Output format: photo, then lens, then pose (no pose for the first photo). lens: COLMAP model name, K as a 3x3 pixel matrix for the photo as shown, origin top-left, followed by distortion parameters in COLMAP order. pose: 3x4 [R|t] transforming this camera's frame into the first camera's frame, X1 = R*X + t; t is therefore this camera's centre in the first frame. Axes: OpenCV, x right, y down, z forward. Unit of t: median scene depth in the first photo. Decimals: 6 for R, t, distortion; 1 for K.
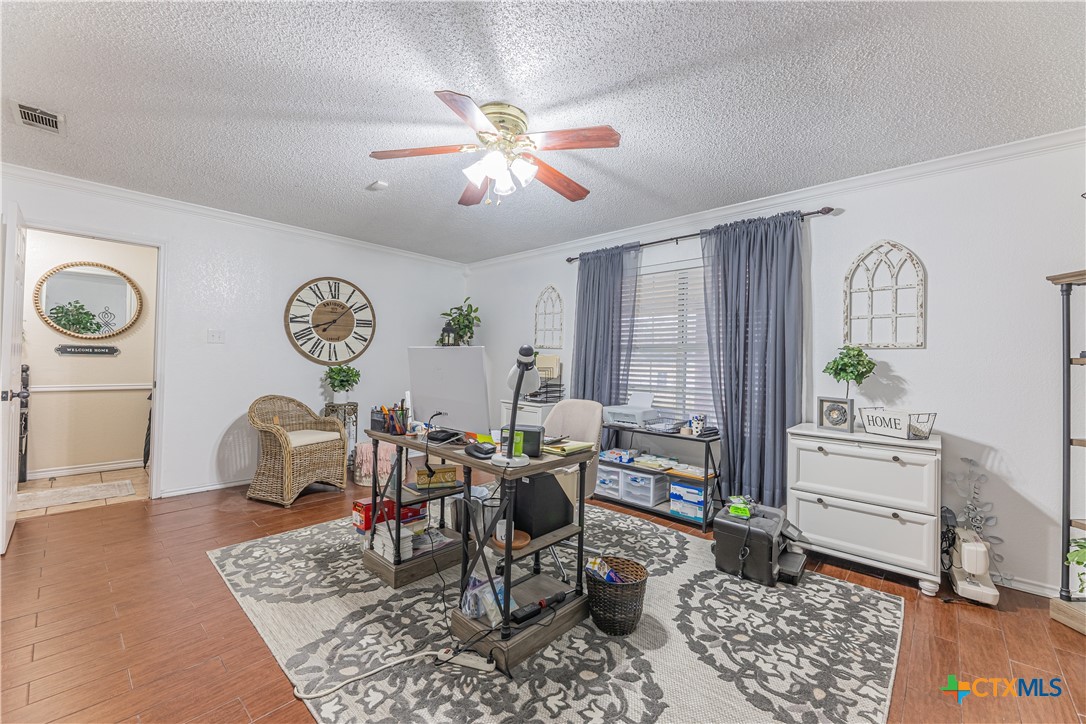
lens RADIAL K [[431.6, 0, 540.0], [0, 431.6, 360.2], [0, 0, 1]] dist [-0.001158, -0.000294]
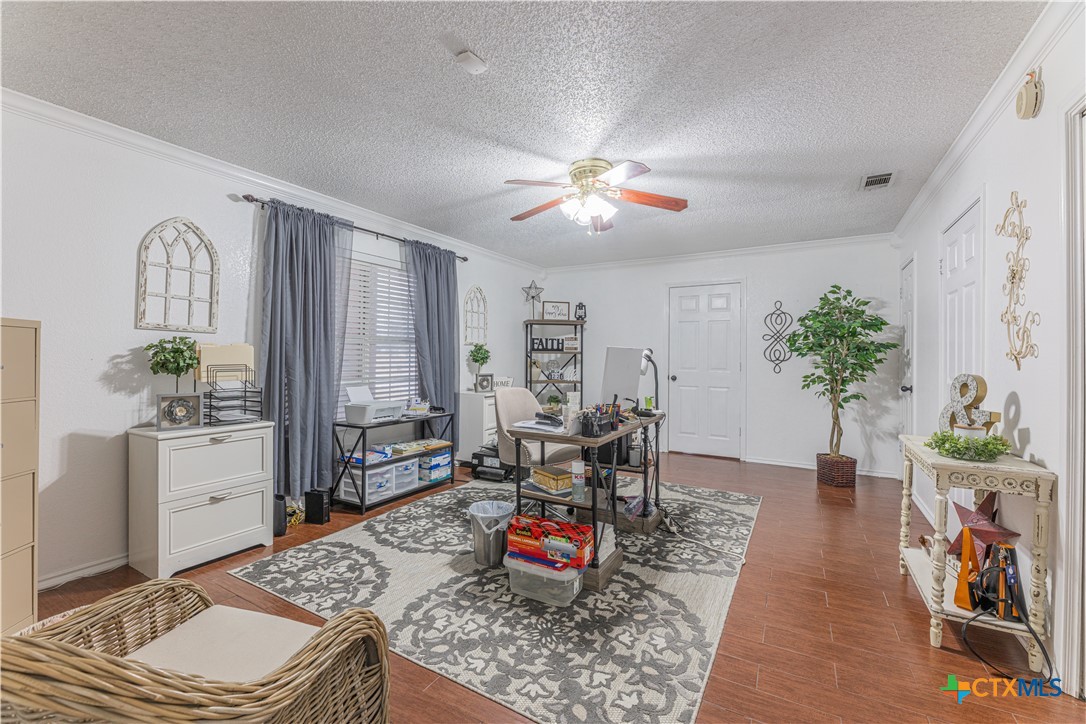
lens RADIAL K [[445.3, 0, 536.4], [0, 445.3, 357.6], [0, 0, 1]] dist [-0.003388, -0.000718]
pose [[-0.204138, -0.023664, 0.978656, -0.847522], [-0.012094, 0.999692, 0.021650, -0.013888], [-0.978868, -0.007417, -0.204361, 0.881821]]
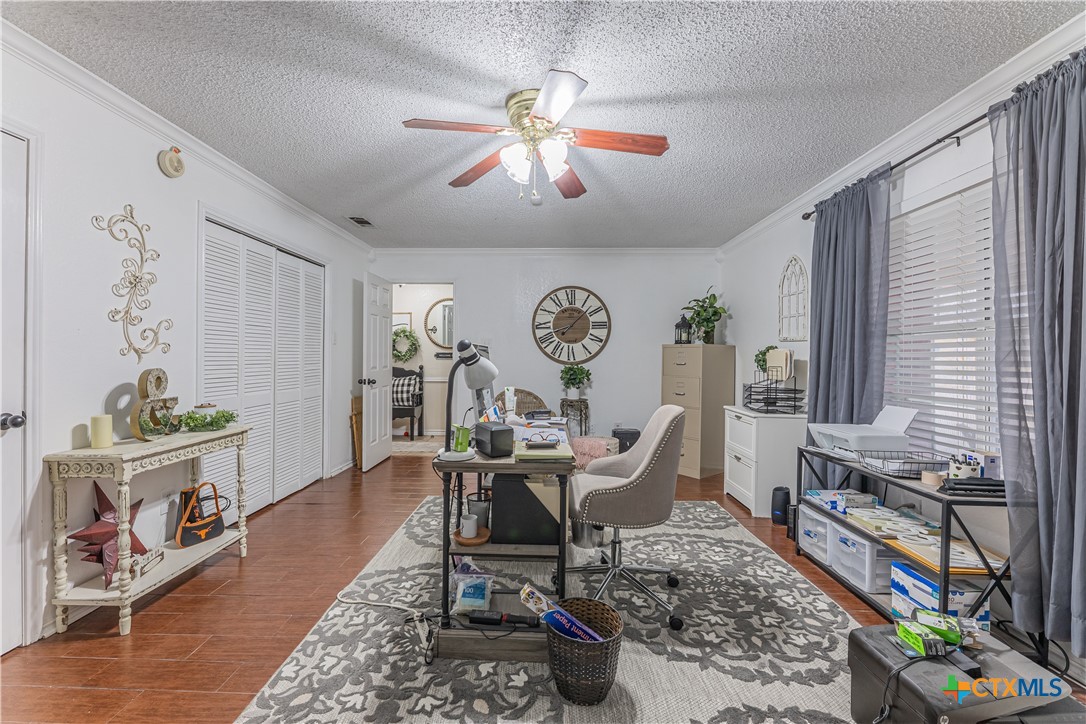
lens RADIAL K [[445.3, 0, 536.4], [0, 445.3, 357.6], [0, 0, 1]] dist [-0.003388, -0.000718]
pose [[0.658482, -0.016518, -0.752415, 0.402839], [0.009522, 0.999862, -0.013617, 0.009823], [0.752536, 0.001802, 0.658549, 0.216367]]
